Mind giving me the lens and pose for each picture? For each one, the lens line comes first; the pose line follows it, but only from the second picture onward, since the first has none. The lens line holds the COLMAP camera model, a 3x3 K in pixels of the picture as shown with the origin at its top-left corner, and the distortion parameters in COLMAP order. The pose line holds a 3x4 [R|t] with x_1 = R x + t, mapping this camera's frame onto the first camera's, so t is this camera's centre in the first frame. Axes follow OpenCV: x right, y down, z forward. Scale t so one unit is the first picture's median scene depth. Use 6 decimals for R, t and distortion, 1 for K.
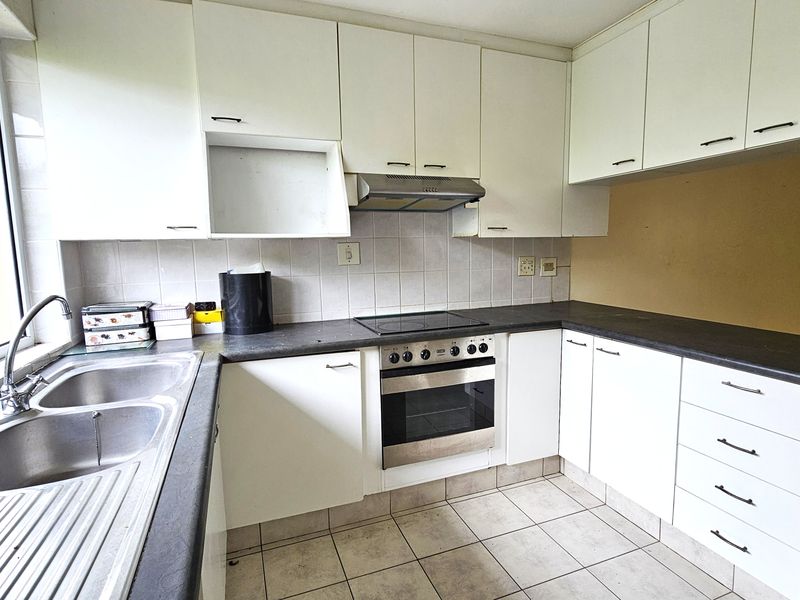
lens RADIAL K [[434.0, 0, 398.8], [0, 434.0, 297.2], [0, 0, 1]] dist [-0.004873, 0.000377]
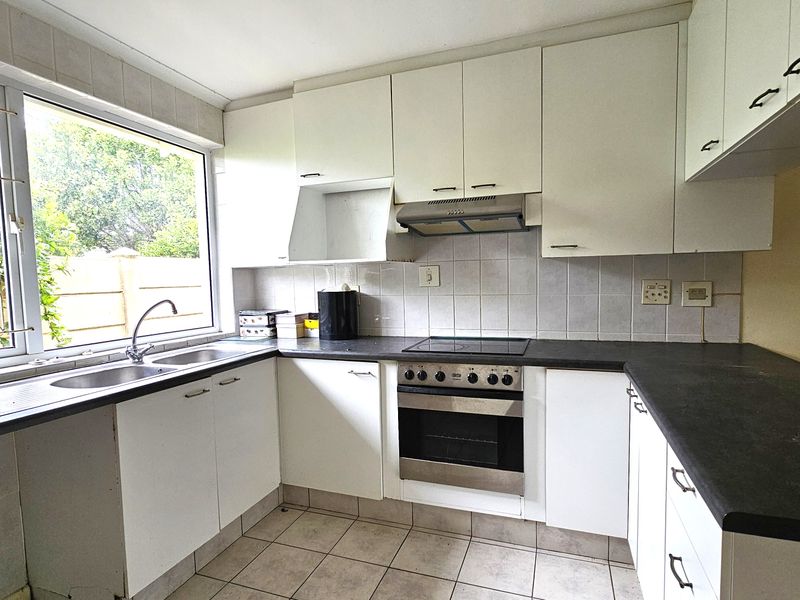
lens RADIAL K [[434.0, 0, 399.7], [0, 434.0, 305.8], [0, 0, 1]] dist [-0.004873, 0.000377]
pose [[0.762522, 0.042911, -0.645537, 0.600642], [-0.064648, 0.997858, -0.010033, -0.013576], [0.643724, 0.049383, 0.763663, 0.159198]]
